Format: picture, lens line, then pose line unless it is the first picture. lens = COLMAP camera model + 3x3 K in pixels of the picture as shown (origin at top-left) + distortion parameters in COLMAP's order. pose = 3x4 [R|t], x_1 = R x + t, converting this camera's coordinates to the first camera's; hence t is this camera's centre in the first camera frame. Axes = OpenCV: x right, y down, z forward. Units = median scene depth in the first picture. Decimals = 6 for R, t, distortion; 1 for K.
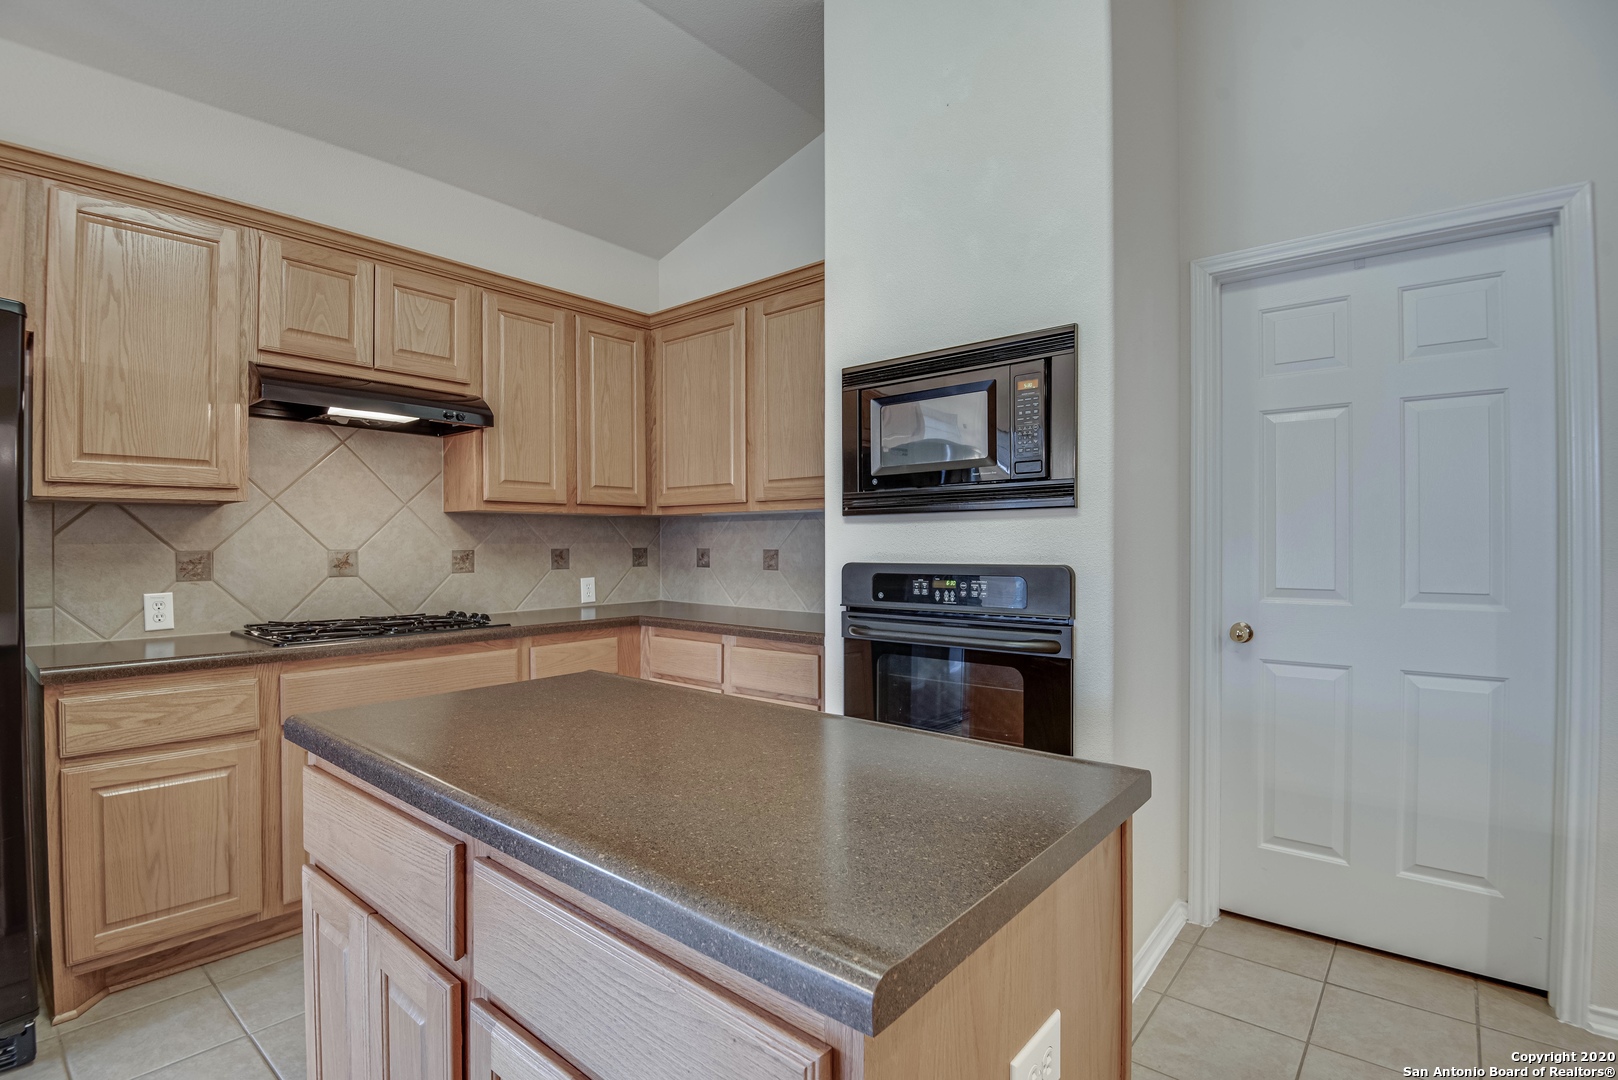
lens RADIAL K [[750.7, 0, 800.4], [0, 750.7, 557.3], [0, 0, 1]] dist [0.000856, -0.015809]
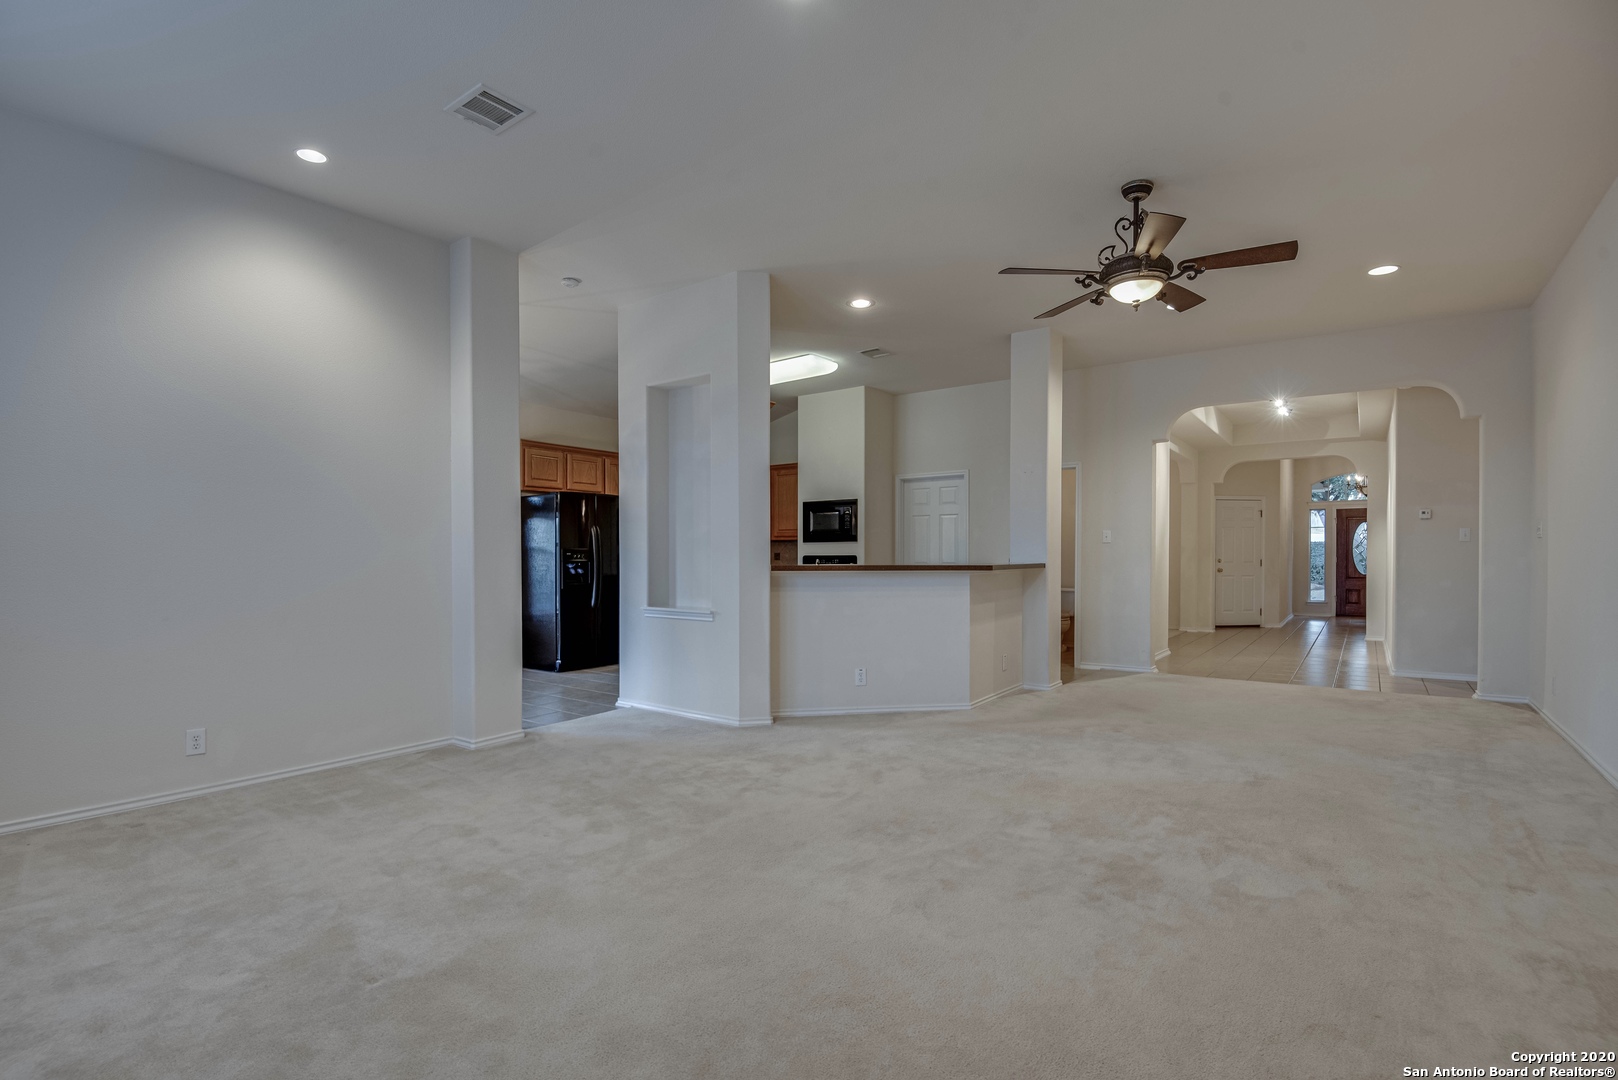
lens RADIAL K [[750.7, 0, 800.4], [0, 750.7, 557.3], [0, 0, 1]] dist [0.000856, -0.015809]
pose [[0.998784, 0.004143, 0.049136, -0.143986], [-0.003356, 0.999865, -0.016078, 0.083056], [-0.049196, 0.015893, 0.998663, -2.837706]]
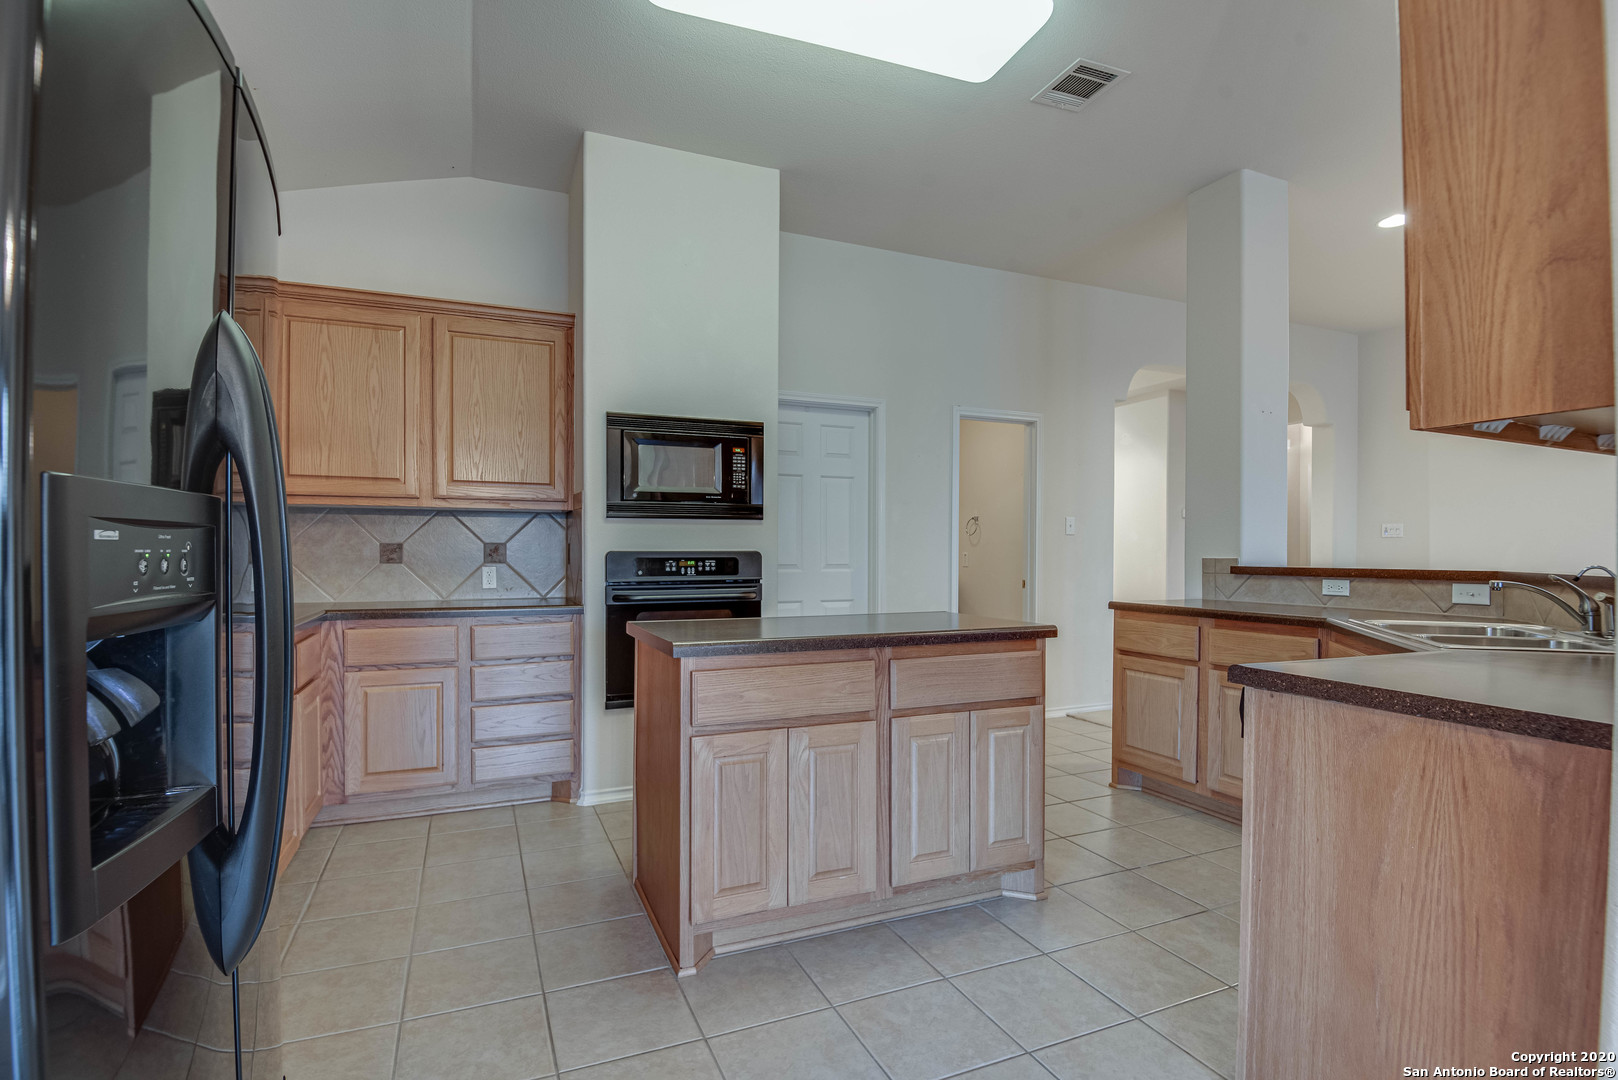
lens RADIAL K [[750.7, 0, 800.4], [0, 750.7, 557.3], [0, 0, 1]] dist [0.000856, -0.015809]
pose [[0.458085, -0.003716, 0.888901, -1.098947], [0.012609, 0.999918, -0.002318, 0.028685], [-0.888819, 0.012270, 0.458094, 0.046831]]
